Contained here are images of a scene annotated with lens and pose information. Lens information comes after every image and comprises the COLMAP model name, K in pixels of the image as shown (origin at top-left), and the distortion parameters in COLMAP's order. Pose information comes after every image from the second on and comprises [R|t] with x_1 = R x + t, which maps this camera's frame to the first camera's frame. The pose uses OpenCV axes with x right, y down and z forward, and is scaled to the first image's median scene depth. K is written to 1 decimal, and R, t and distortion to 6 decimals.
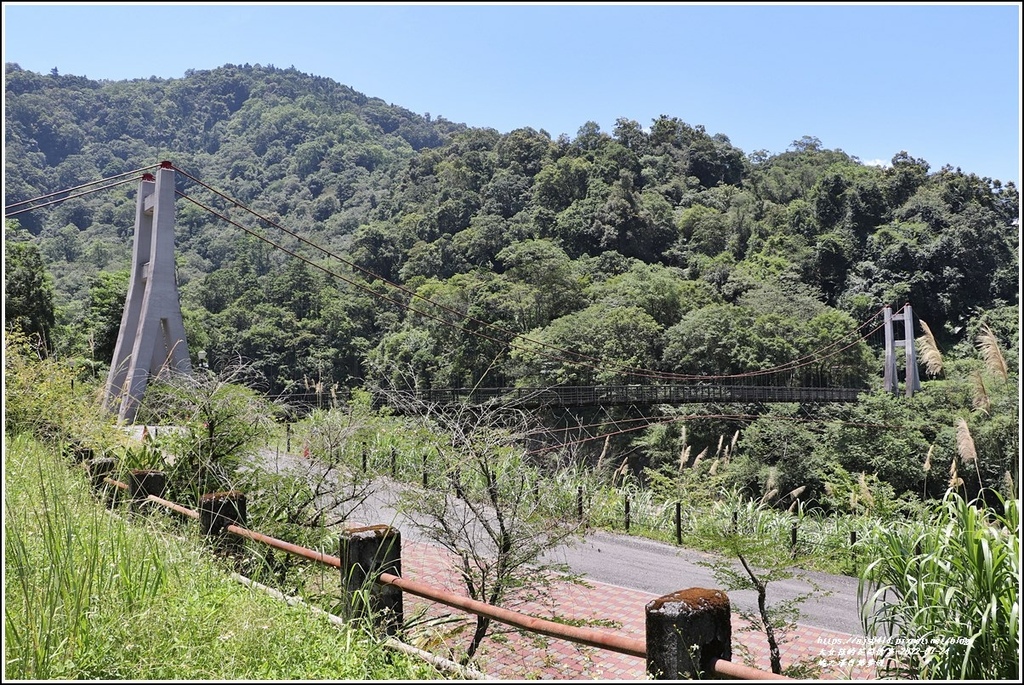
lens RADIAL K [[847.7, 0, 512.0], [0, 847.7, 342.5], [0, 0, 1]] dist [-0.168852, 0.156460]
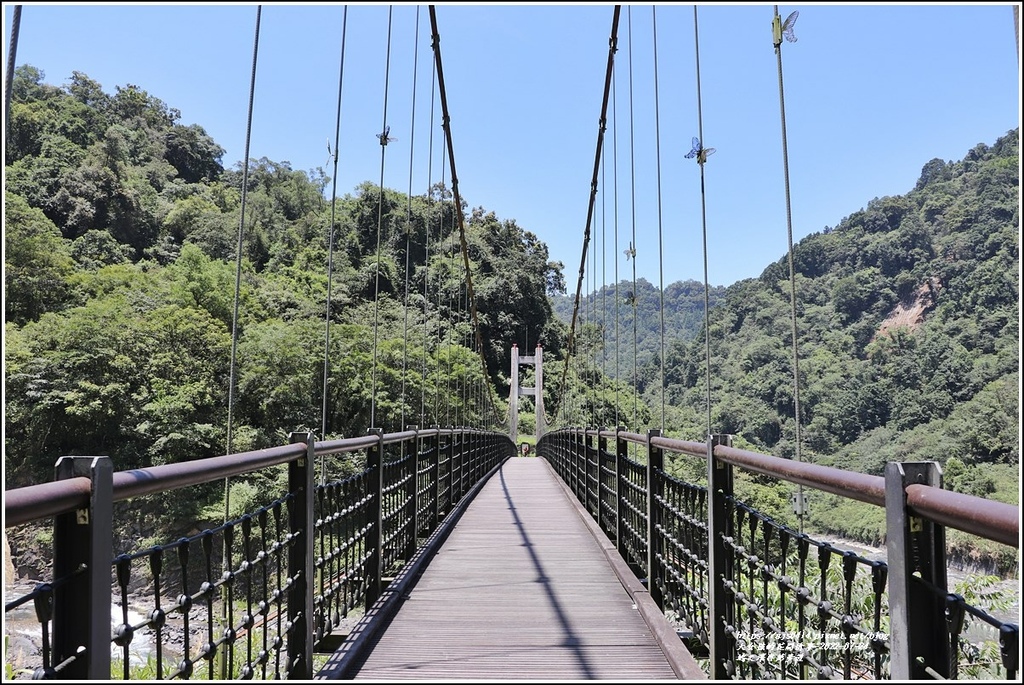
lens RADIAL K [[847.7, 0, 512.0], [0, 847.7, 342.5], [0, 0, 1]] dist [-0.168852, 0.156460]
pose [[0.722743, 0.108045, 0.682619, -0.047253], [-0.071925, 0.994100, -0.081194, 0.008135], [-0.687364, 0.009586, 0.726250, 0.134985]]
